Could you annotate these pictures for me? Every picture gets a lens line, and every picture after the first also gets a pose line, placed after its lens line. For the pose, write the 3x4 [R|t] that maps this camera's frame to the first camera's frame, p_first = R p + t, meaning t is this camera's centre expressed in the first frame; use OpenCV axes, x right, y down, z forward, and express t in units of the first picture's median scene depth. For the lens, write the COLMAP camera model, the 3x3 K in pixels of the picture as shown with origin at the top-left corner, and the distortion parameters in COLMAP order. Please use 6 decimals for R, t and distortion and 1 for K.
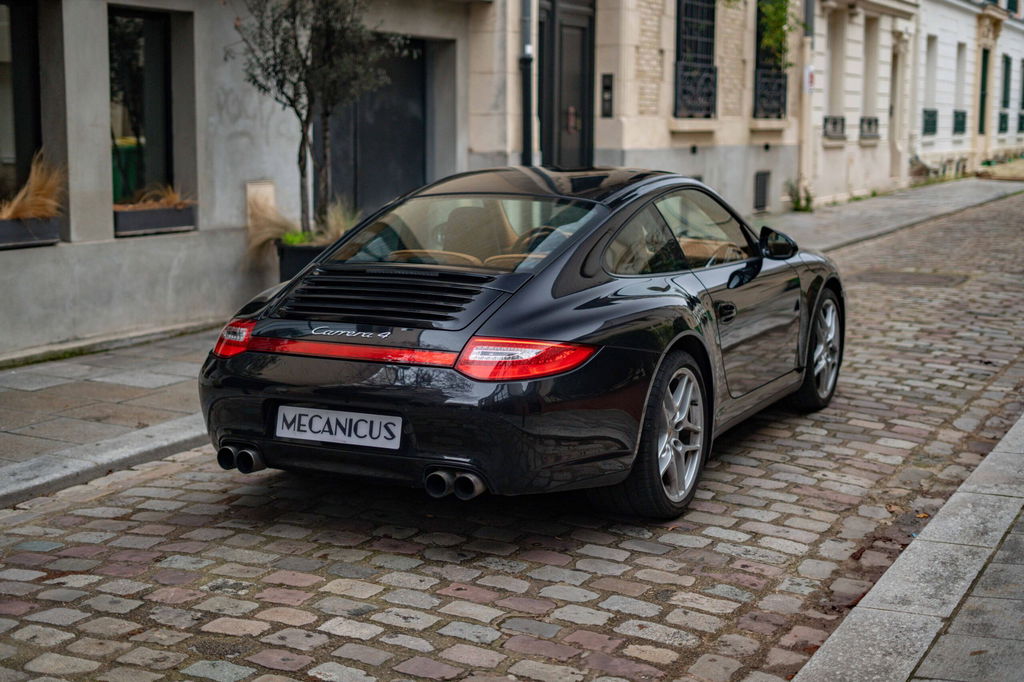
lens RADIAL K [[1518.4, 0, 510.1], [0, 1518.4, 346.7], [0, 0, 1]] dist [-0.022822, 0.000000]
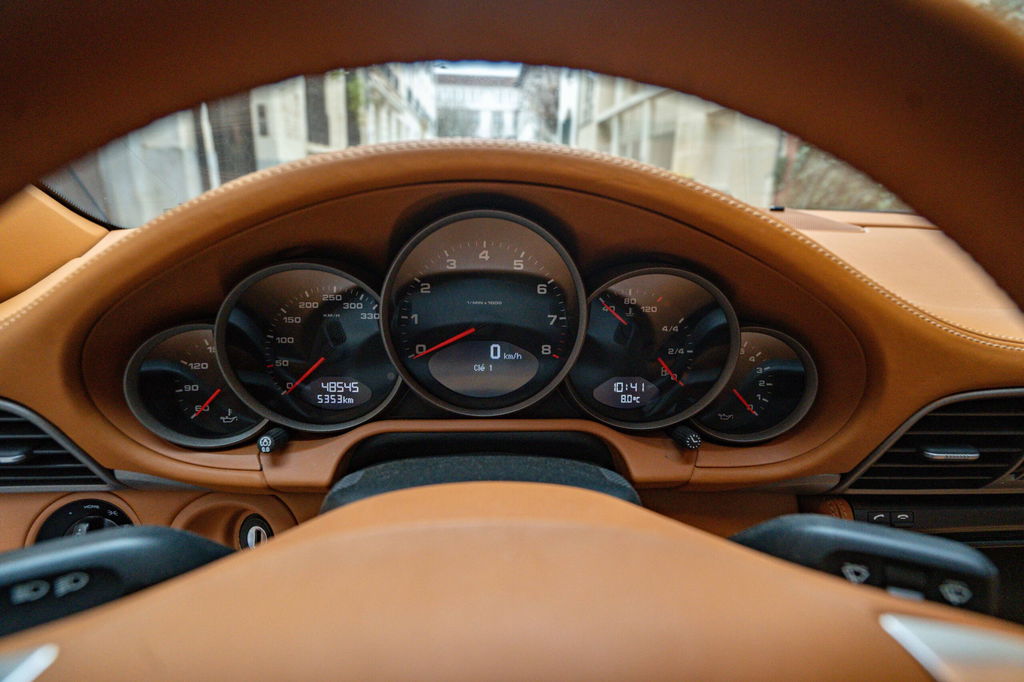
lens RADIAL K [[512.3, 0, 514.1], [0, 512.3, 339.0], [0, 0, 1]] dist [-0.001431, 0.001617]
pose [[0.862283, -0.121083, 0.491738, 0.007050], [0.042676, 0.984916, 0.167686, -0.036064], [-0.504625, -0.123607, 0.854444, 0.483572]]
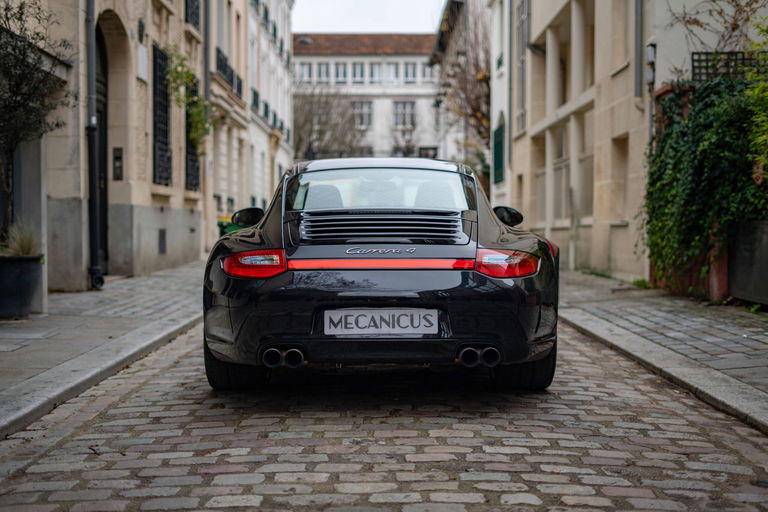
lens RADIAL K [[1138.8, 0, 377.8], [0, 1138.8, 252.8], [0, 0, 1]] dist [-0.022822, 0.000000]
pose [[0.893139, -0.010299, 0.449662, -0.192997], [0.065811, 0.991970, -0.107998, 0.034492], [-0.444939, 0.126050, 0.886646, 0.042204]]
